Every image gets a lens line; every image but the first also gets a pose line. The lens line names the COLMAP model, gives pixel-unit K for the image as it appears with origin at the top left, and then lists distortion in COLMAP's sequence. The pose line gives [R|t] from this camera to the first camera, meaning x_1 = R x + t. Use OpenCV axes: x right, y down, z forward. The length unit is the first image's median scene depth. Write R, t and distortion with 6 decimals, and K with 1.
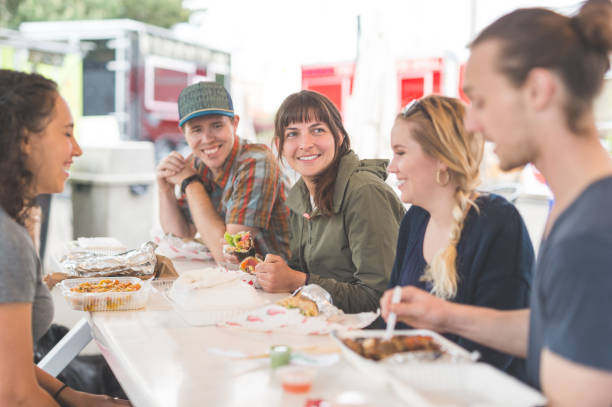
lens RADIAL K [[874.6, 0, 303.5], [0, 874.6, 199.5], [0, 0, 1]] dist [-0.009946, 0.000000]
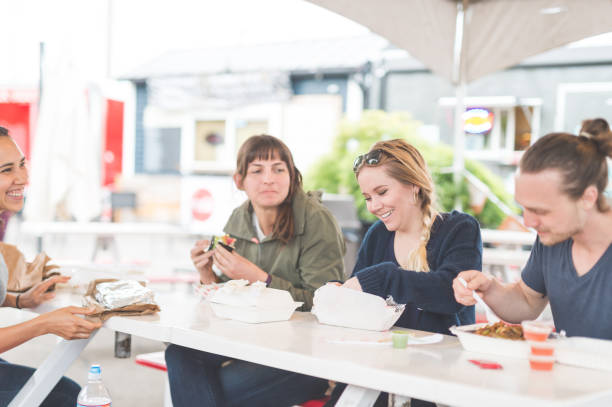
lens RADIAL K [[948.9, 0, 318.8], [0, 948.9, 199.6], [0, 0, 1]] dist [0.040367, 0.000000]
pose [[0.895902, 0.008317, 0.444174, -0.525453], [0.011284, 0.999076, -0.041467, 0.014882], [-0.444108, 0.042162, 0.894981, -0.157889]]
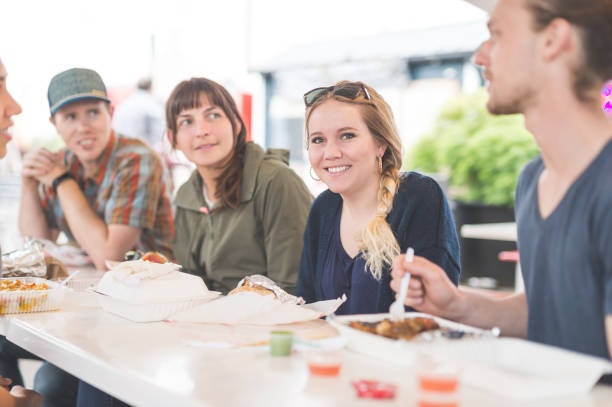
lens RADIAL K [[874.6, 0, 318.9], [0, 874.6, 210.1], [0, 0, 1]] dist [-0.009946, 0.000000]
pose [[0.958915, -0.008775, 0.283557, -0.156106], [0.015438, 0.999655, -0.021271, 0.042086], [-0.283272, 0.024775, 0.958719, 0.086752]]
